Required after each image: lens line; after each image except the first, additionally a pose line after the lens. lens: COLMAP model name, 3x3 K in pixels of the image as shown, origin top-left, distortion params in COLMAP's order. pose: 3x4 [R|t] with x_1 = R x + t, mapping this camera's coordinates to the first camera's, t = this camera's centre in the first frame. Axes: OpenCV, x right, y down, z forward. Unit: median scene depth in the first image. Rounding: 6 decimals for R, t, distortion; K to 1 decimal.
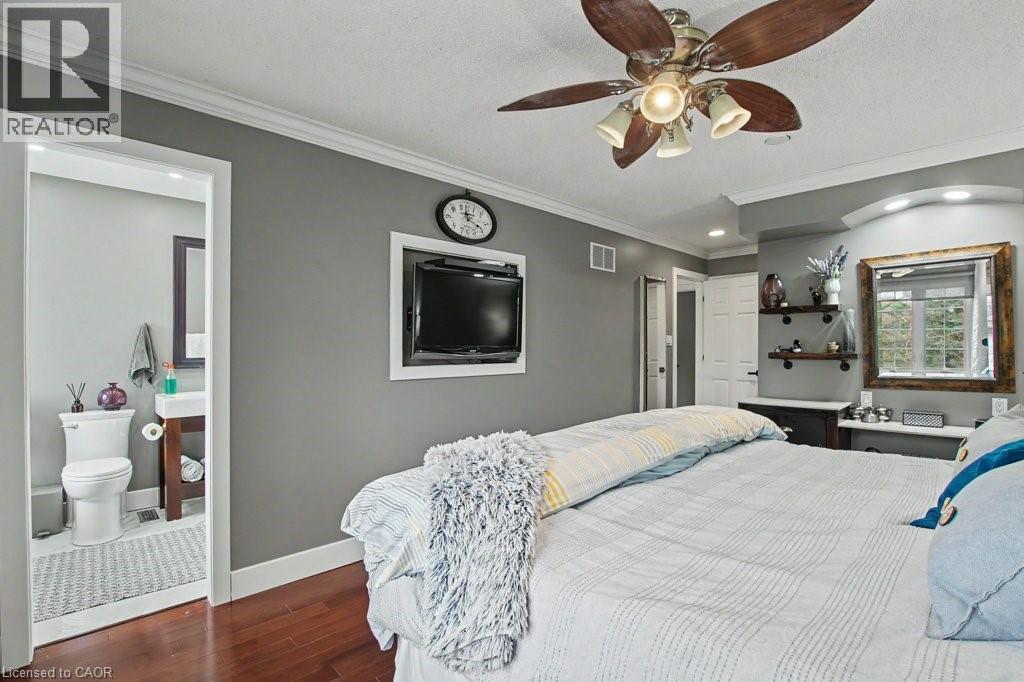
lens RADIAL K [[477.7, 0, 516.1], [0, 477.7, 349.5], [0, 0, 1]] dist [-0.023314, -0.000806]
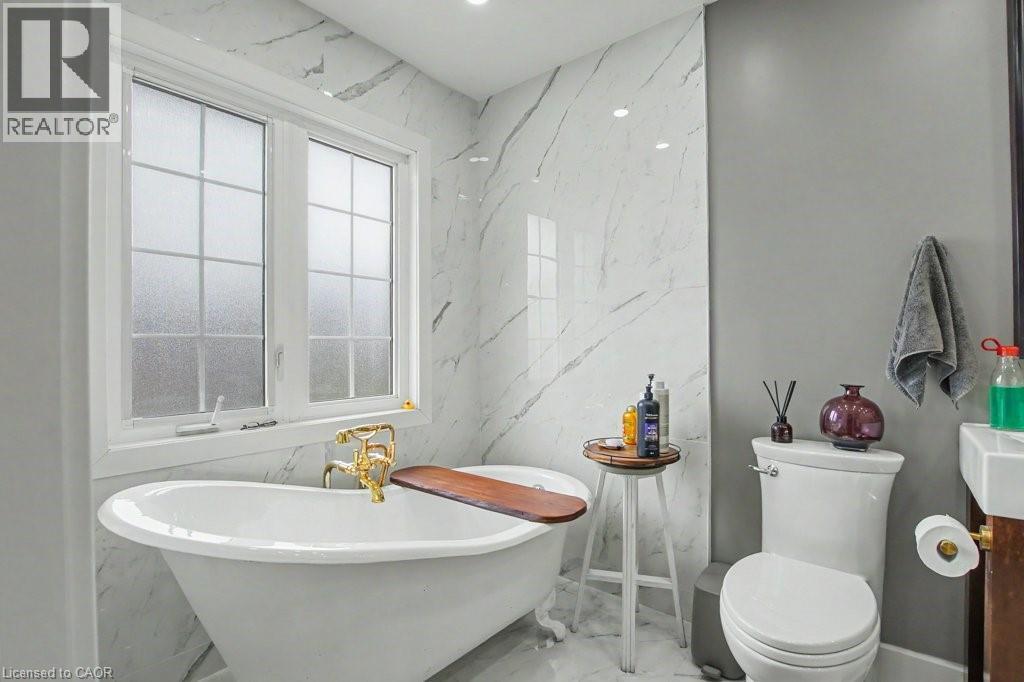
lens RADIAL K [[477.7, 0, 515.2], [0, 477.7, 339.3], [0, 0, 1]] dist [-0.023314, -0.000806]
pose [[0.135423, 0.003441, -0.990782, -0.470298], [0.018167, 0.999817, 0.005956, 0.020990], [0.990621, -0.018806, 0.135336, 0.632170]]
